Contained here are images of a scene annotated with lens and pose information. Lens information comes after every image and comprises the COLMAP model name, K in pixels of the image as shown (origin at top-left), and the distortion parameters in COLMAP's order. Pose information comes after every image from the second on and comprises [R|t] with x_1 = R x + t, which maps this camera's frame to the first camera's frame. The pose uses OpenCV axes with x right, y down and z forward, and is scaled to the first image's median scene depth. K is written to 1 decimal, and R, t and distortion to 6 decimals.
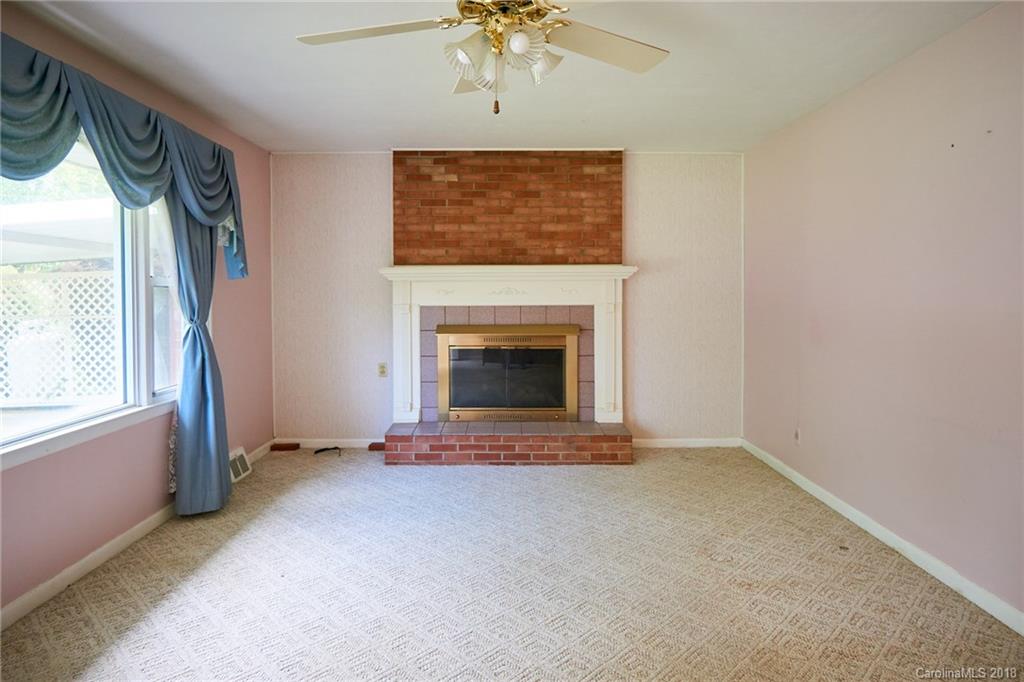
lens RADIAL K [[620.1, 0, 512.1], [0, 620.1, 308.0], [0, 0, 1]] dist [0.002624, 0.000060]
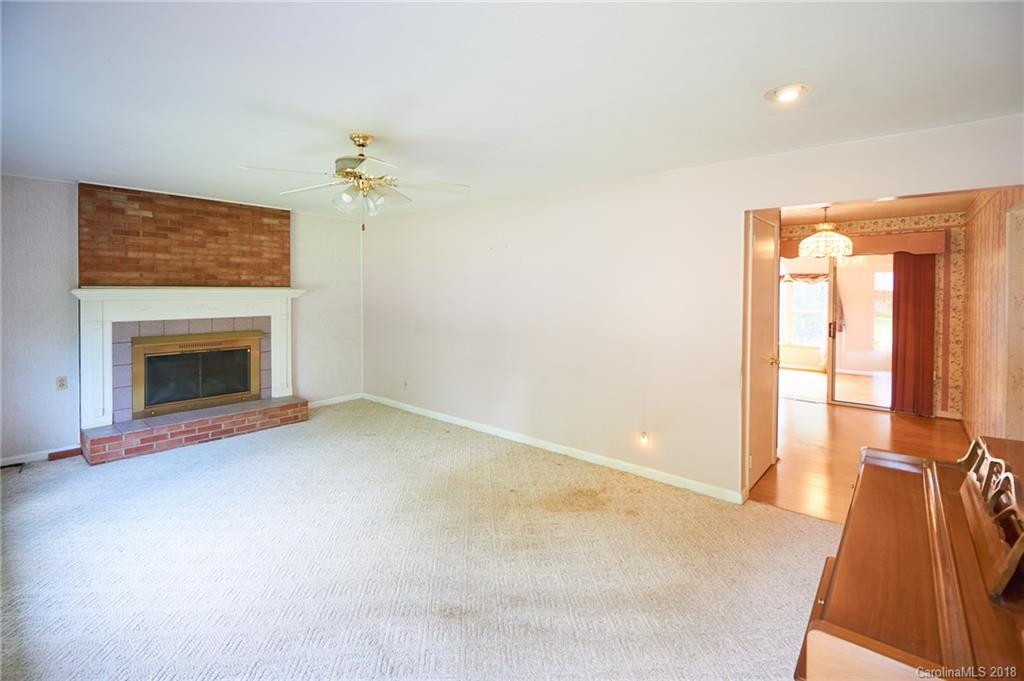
lens RADIAL K [[468.7, 0, 508.3], [0, 468.7, 293.3], [0, 0, 1]] dist [-0.000558, -0.000252]
pose [[0.653451, 0.000124, 0.756969, -0.326471], [0.014465, 0.999815, -0.012650, -0.034703], [-0.756831, 0.019216, 0.653329, -0.118446]]
